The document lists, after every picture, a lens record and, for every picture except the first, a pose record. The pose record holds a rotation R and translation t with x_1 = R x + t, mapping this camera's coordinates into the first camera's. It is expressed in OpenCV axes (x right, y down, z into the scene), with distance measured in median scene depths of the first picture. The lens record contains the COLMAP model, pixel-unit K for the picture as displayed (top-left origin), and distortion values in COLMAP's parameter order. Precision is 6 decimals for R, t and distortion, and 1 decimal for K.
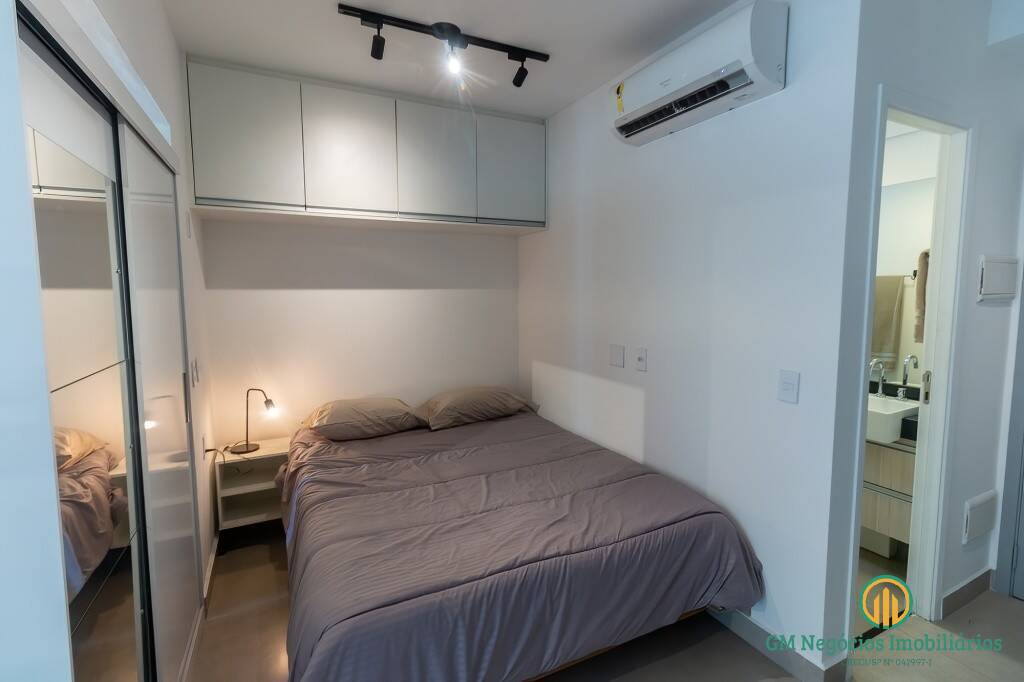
lens RADIAL K [[475.9, 0, 520.8], [0, 475.9, 335.9], [0, 0, 1]] dist [0.010424, -0.000125]
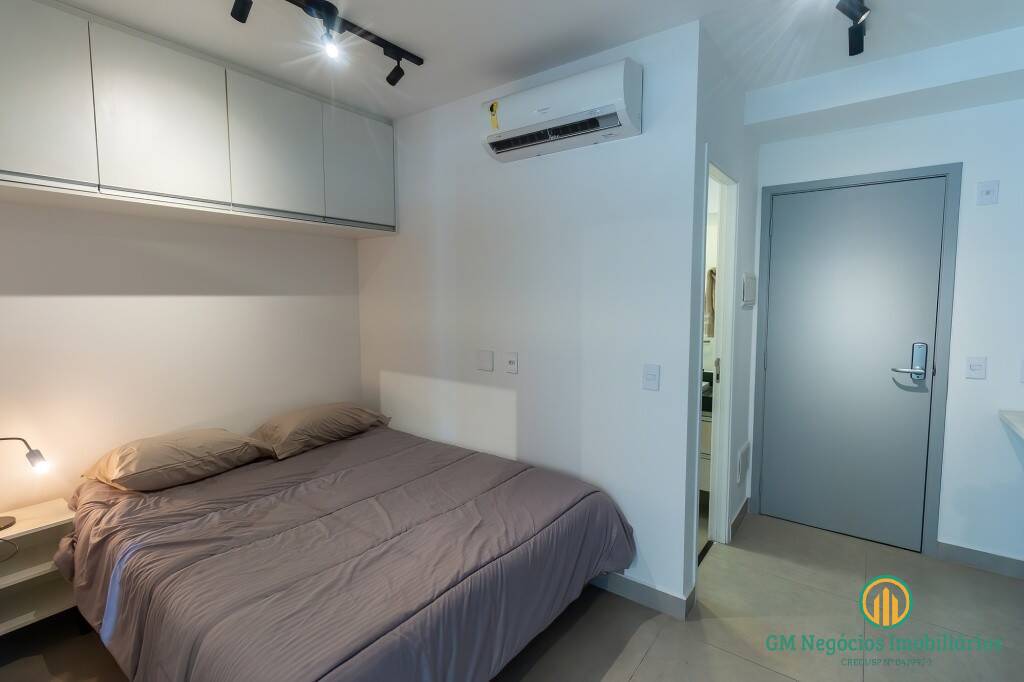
lens RADIAL K [[475.9, 0, 520.8], [0, 475.9, 335.9], [0, 0, 1]] dist [0.010424, -0.000125]
pose [[0.898084, -0.035073, 0.438424, -0.202266], [0.039566, 0.999216, -0.001113, -0.009129], [-0.438041, 0.018346, 0.898768, 0.035438]]
